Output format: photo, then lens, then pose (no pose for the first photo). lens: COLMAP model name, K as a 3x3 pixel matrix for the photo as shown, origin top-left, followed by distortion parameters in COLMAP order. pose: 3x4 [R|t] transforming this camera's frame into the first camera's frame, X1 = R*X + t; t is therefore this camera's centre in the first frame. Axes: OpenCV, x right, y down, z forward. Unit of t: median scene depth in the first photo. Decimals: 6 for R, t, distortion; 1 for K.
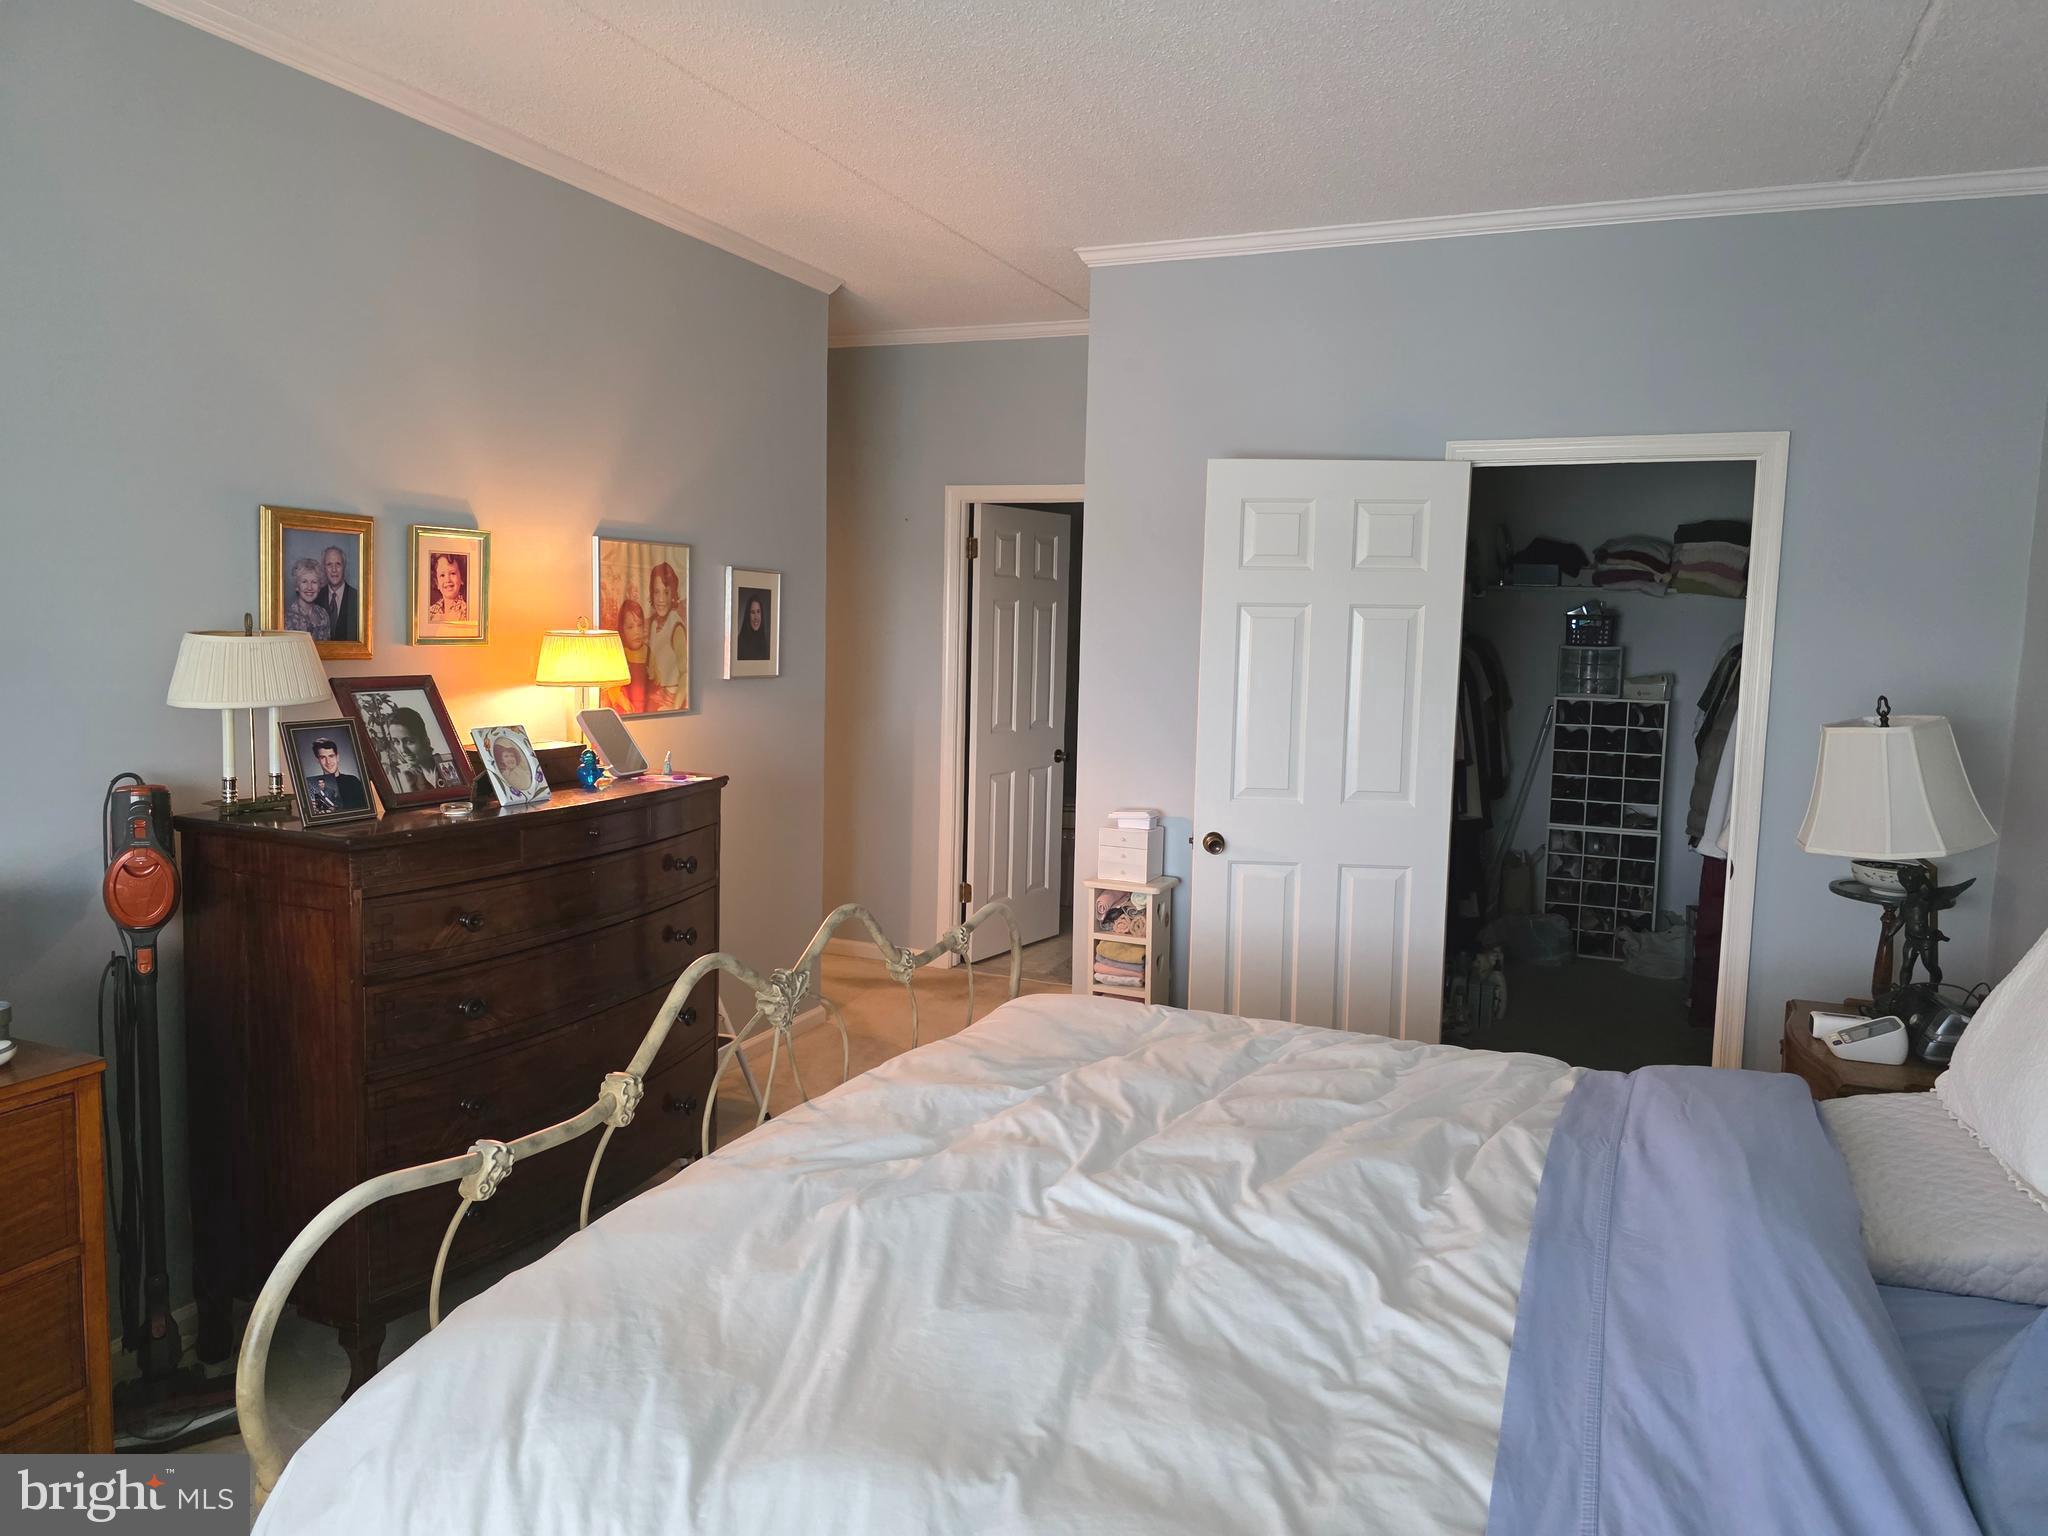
lens RADIAL K [[1390.9, 0, 1019.9], [0, 1390.9, 726.8], [0, 0, 1]] dist [0.095317, -0.100045]
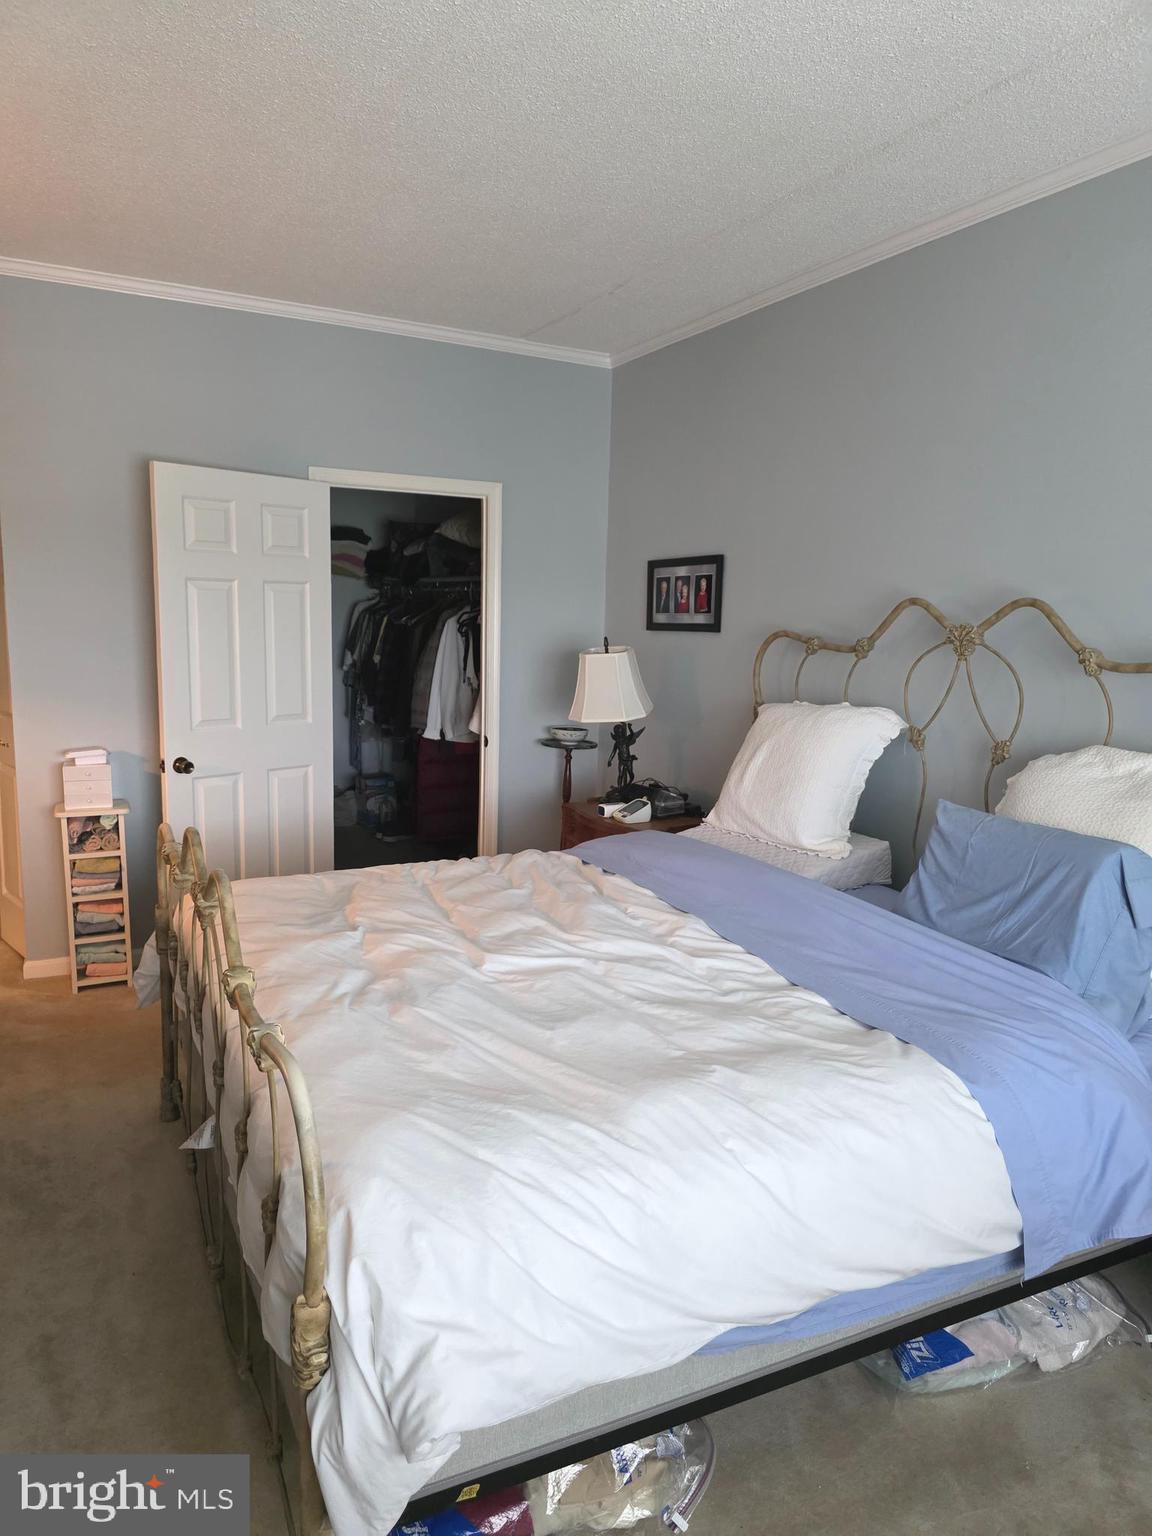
lens RADIAL K [[1043.1, 0, 576.0], [0, 1043.1, 768.0], [0, 0, 1]] dist [0.095317, -0.100045]
pose [[0.648041, -0.124724, 0.751323, -0.583500], [0.055585, 0.991614, 0.116670, -0.013986], [-0.759574, -0.033844, 0.649539, 0.138207]]
